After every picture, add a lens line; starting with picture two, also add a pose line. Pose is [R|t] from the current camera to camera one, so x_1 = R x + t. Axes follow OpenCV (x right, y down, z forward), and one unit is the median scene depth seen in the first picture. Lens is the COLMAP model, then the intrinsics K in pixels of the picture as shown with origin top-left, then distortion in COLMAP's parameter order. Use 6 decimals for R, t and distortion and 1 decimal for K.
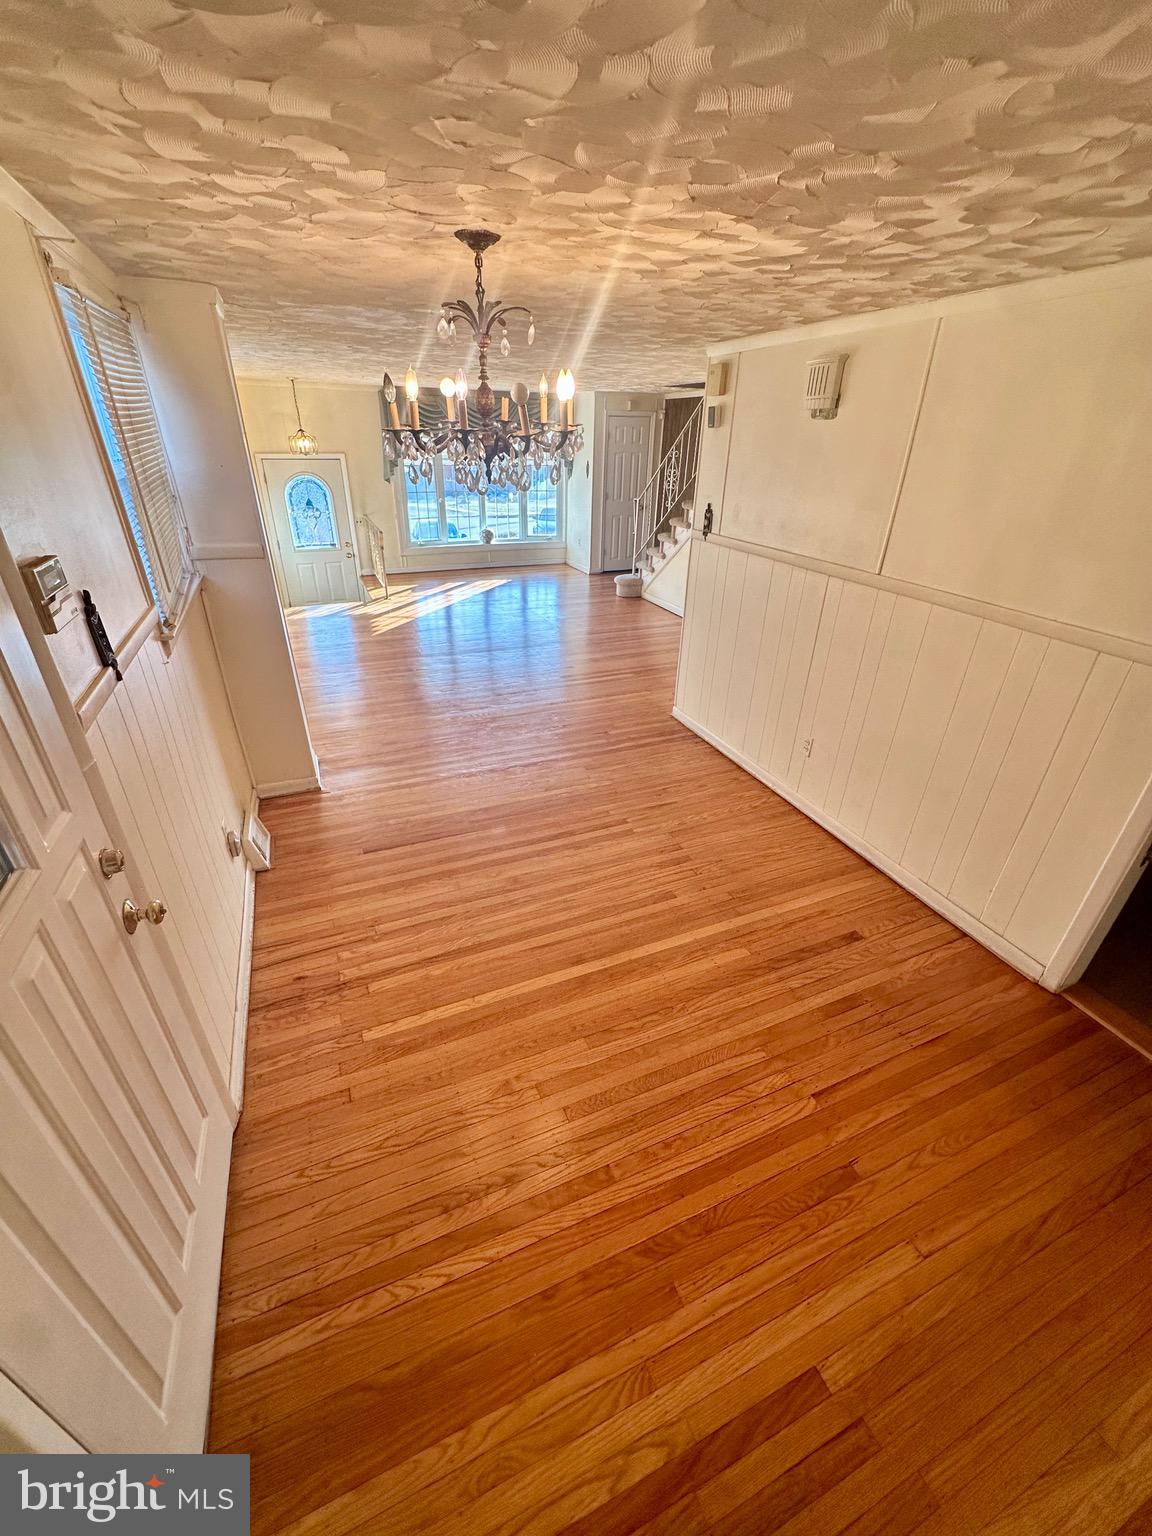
lens RADIAL K [[612.6, 0, 575.3], [0, 612.6, 768.2], [0, 0, 1]] dist [-0.002374, -0.000249]
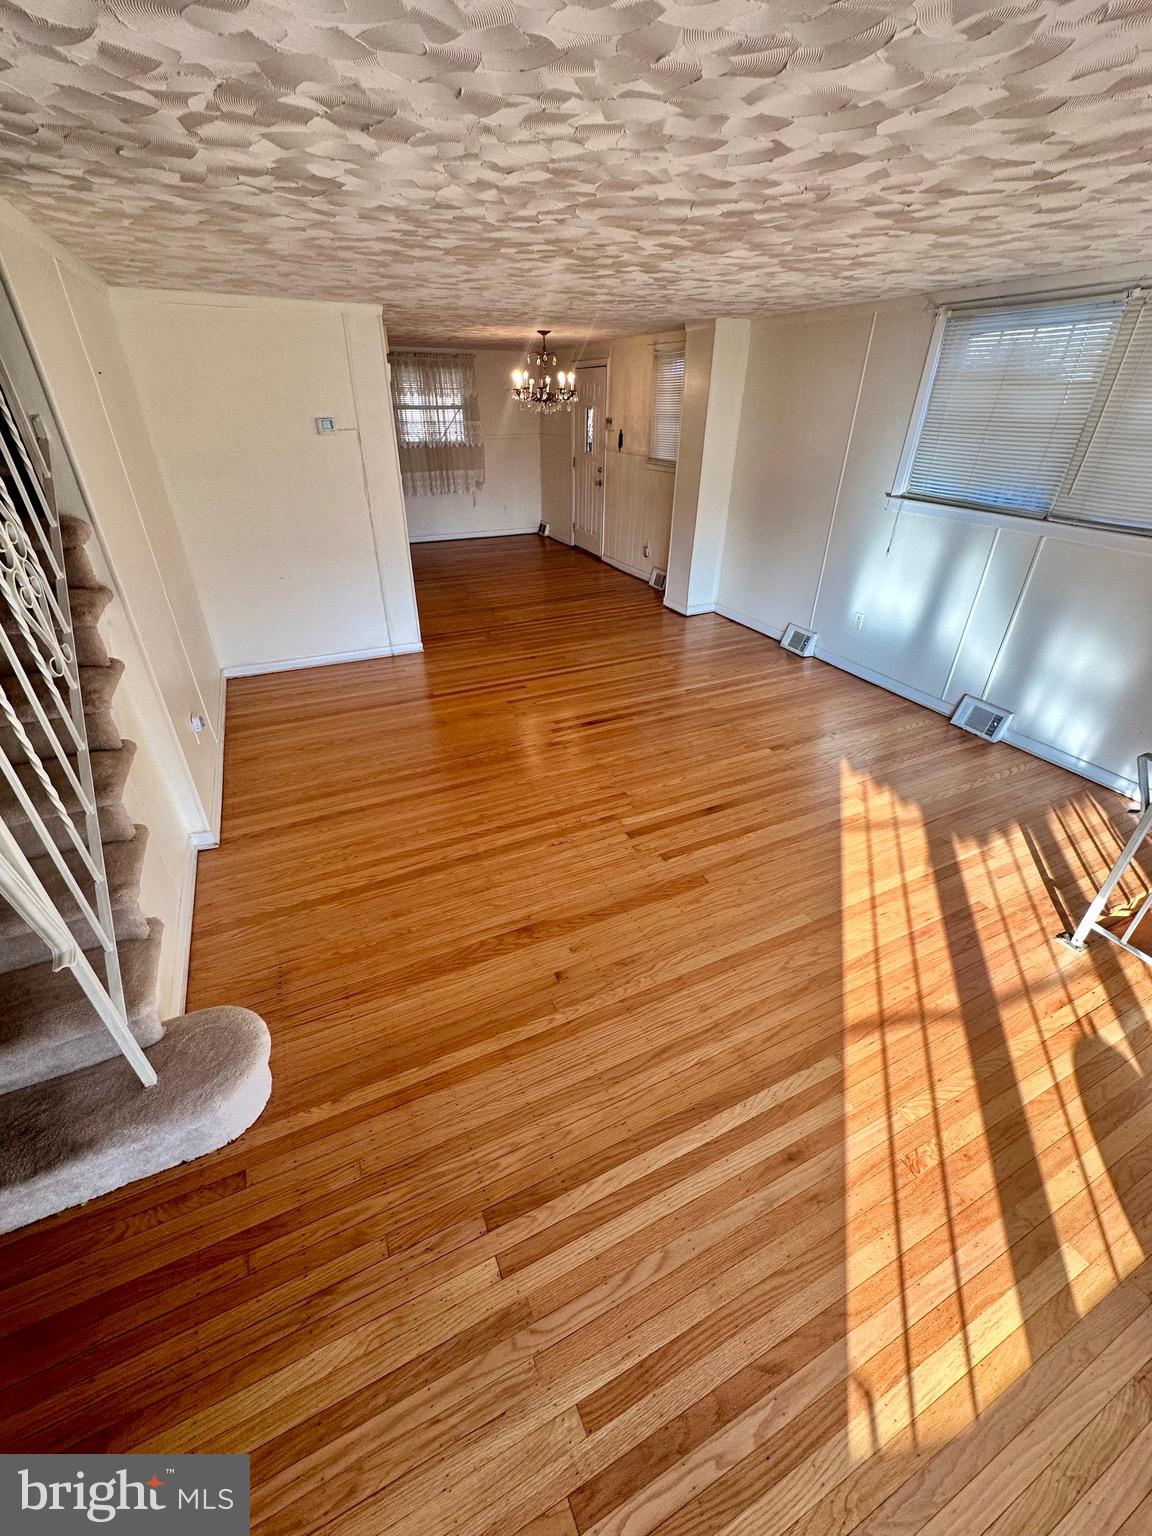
lens RADIAL K [[612.6, 0, 579.6], [0, 612.6, 772.7], [0, 0, 1]] dist [-0.002374, -0.000249]
pose [[-0.998630, 0.005369, -0.052042, -0.113540], [-0.042445, 0.498424, 0.865894, -1.634980], [0.030588, 0.866917, -0.497513, 3.025041]]
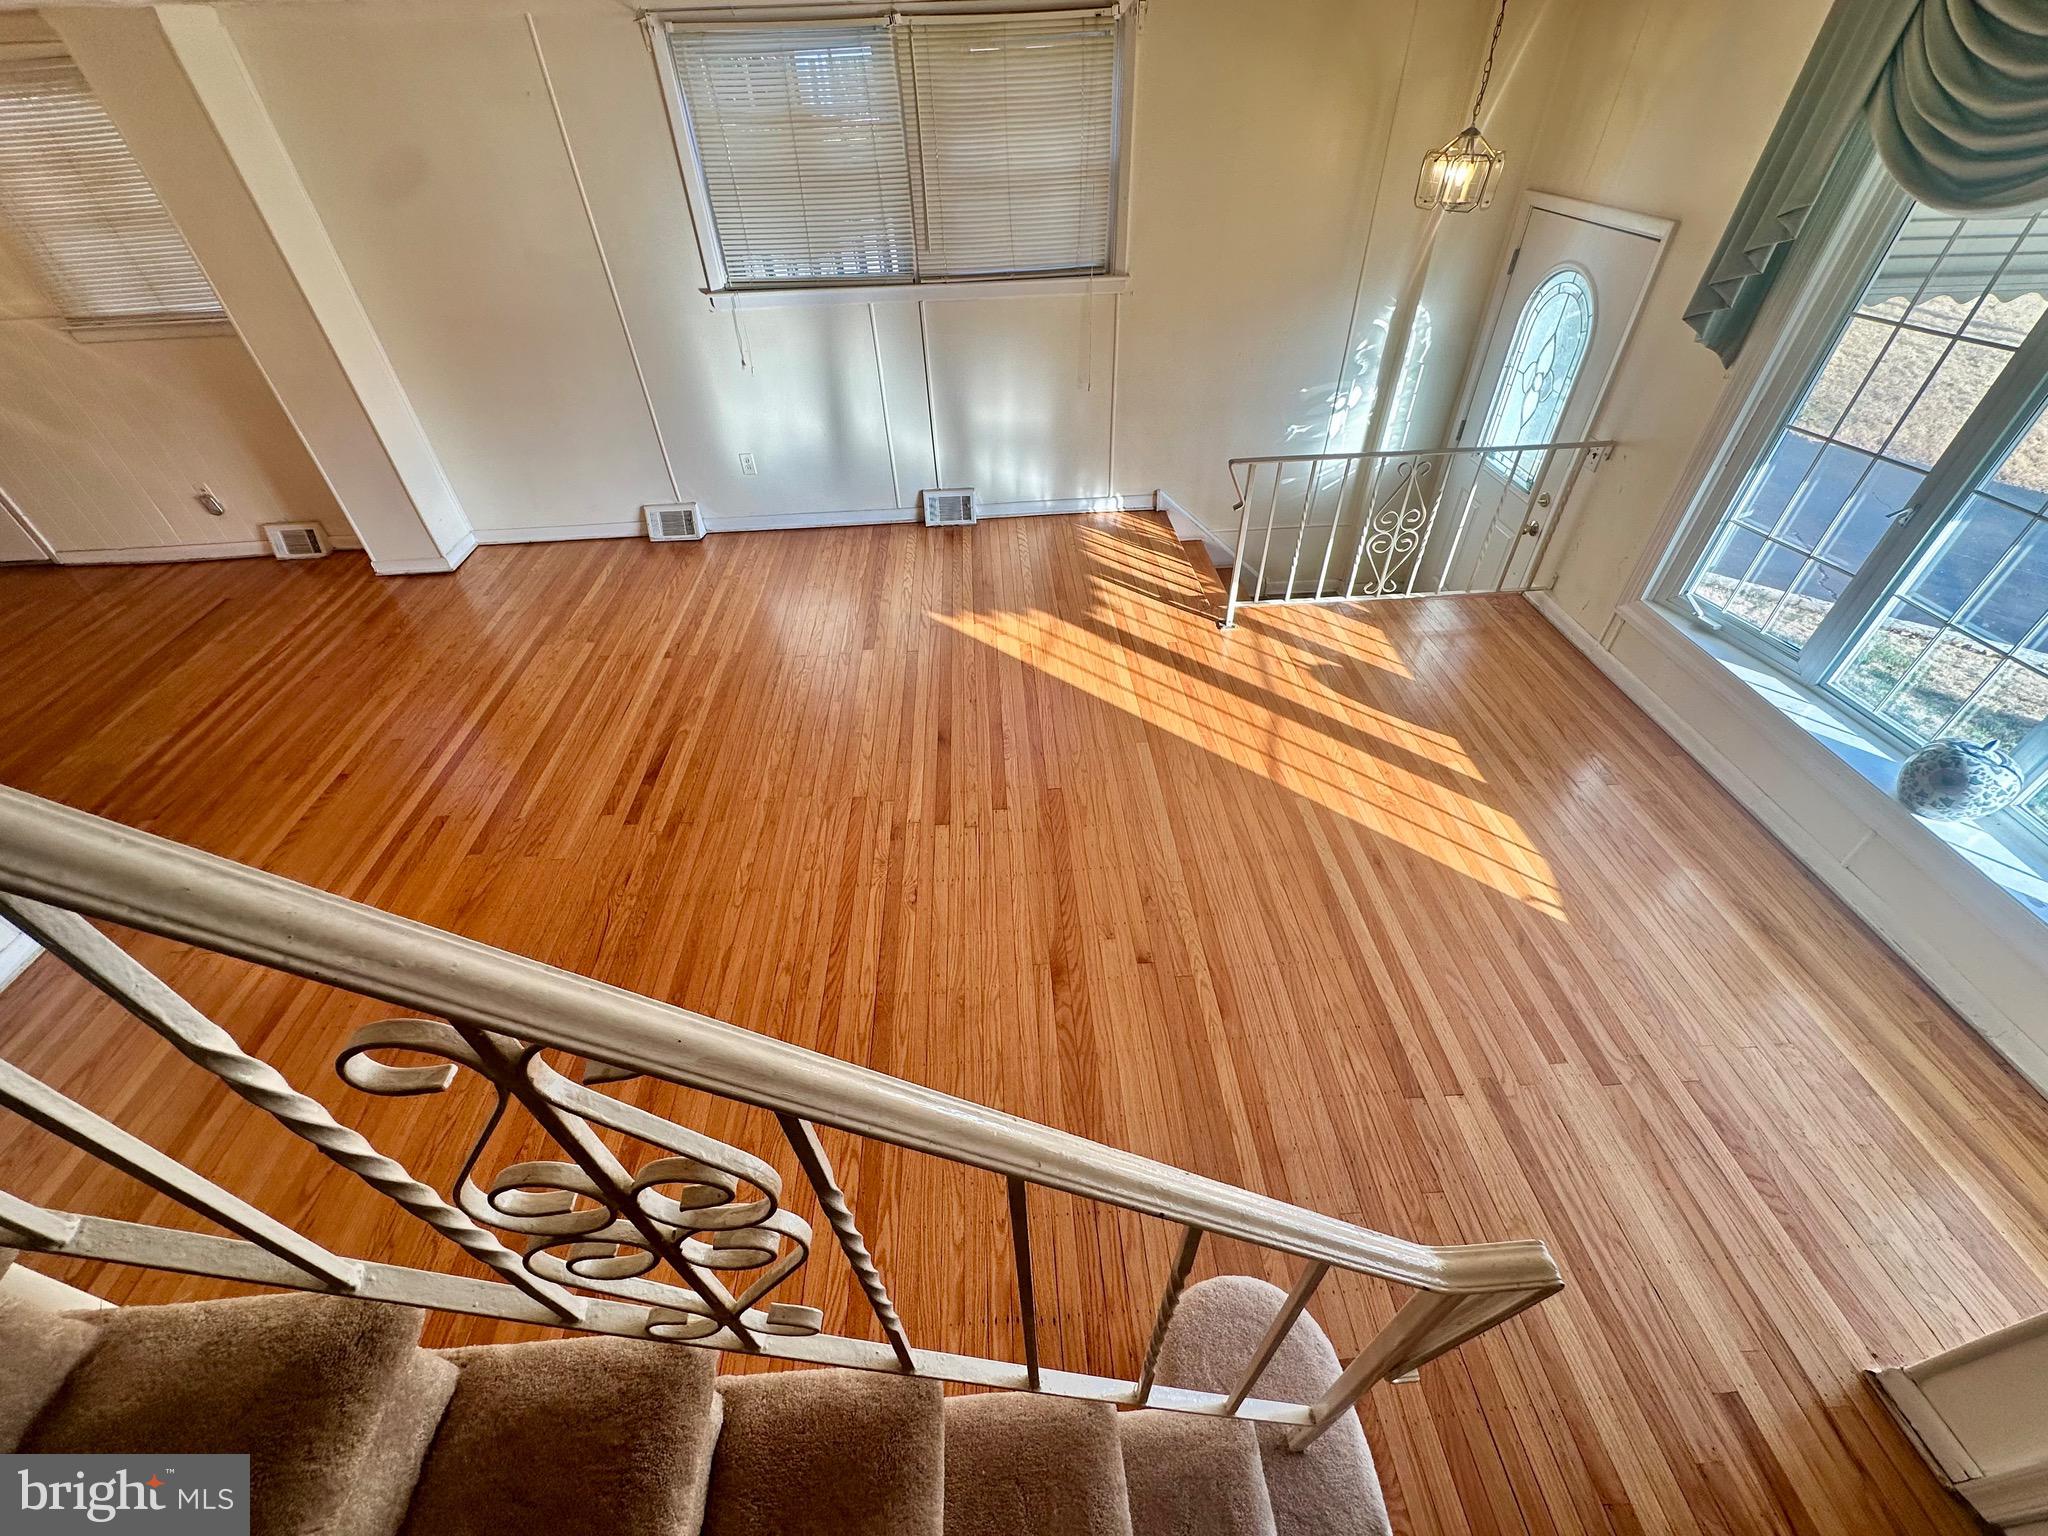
lens RADIAL K [[816.8, 0, 1026.3], [0, 816.8, 770.0], [0, 0, 1]] dist [-0.002374, -0.000249]
pose [[-0.336811, 0.616839, -0.711384, 0.450239], [-0.433068, 0.569384, 0.698751, -1.494692], [0.836068, 0.543425, 0.075358, 2.547139]]
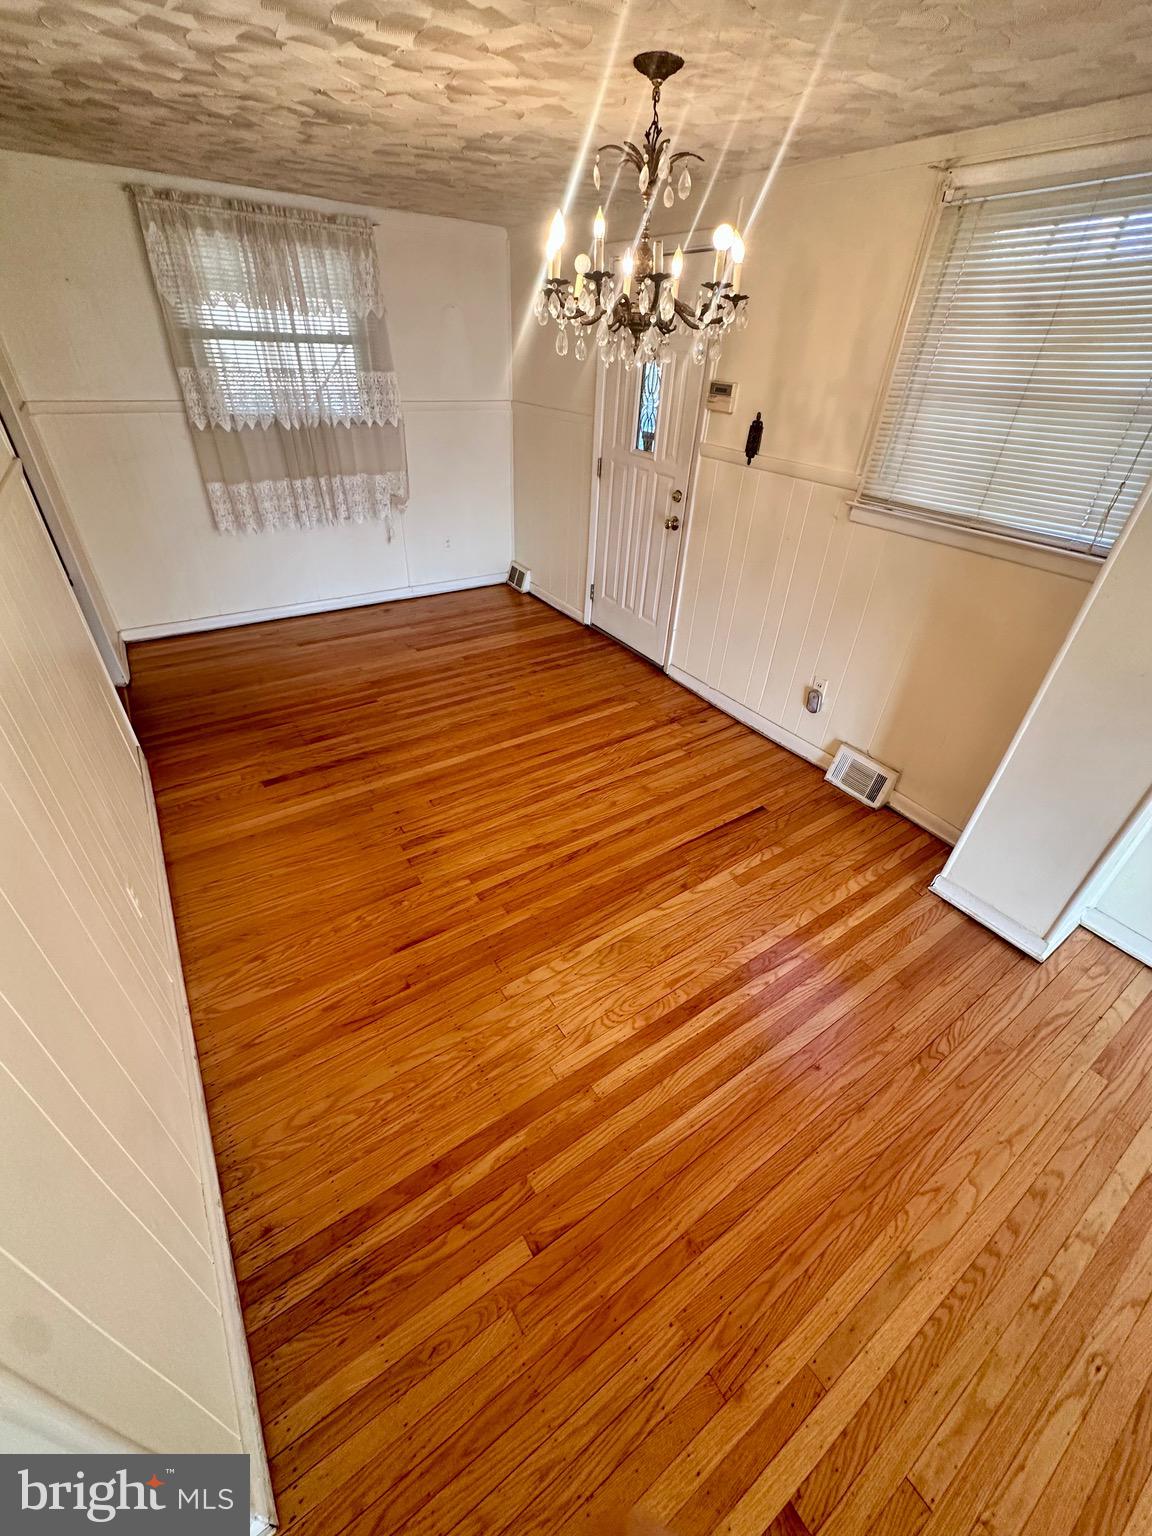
lens RADIAL K [[612.6, 0, 577.9], [0, 612.6, 771.1], [0, 0, 1]] dist [-0.002374, -0.000249]
pose [[-0.979453, 0.060614, -0.192347, 0.123924], [-0.145596, 0.447429, 0.882388, -0.759132], [0.139547, 0.892263, -0.429411, 1.488692]]
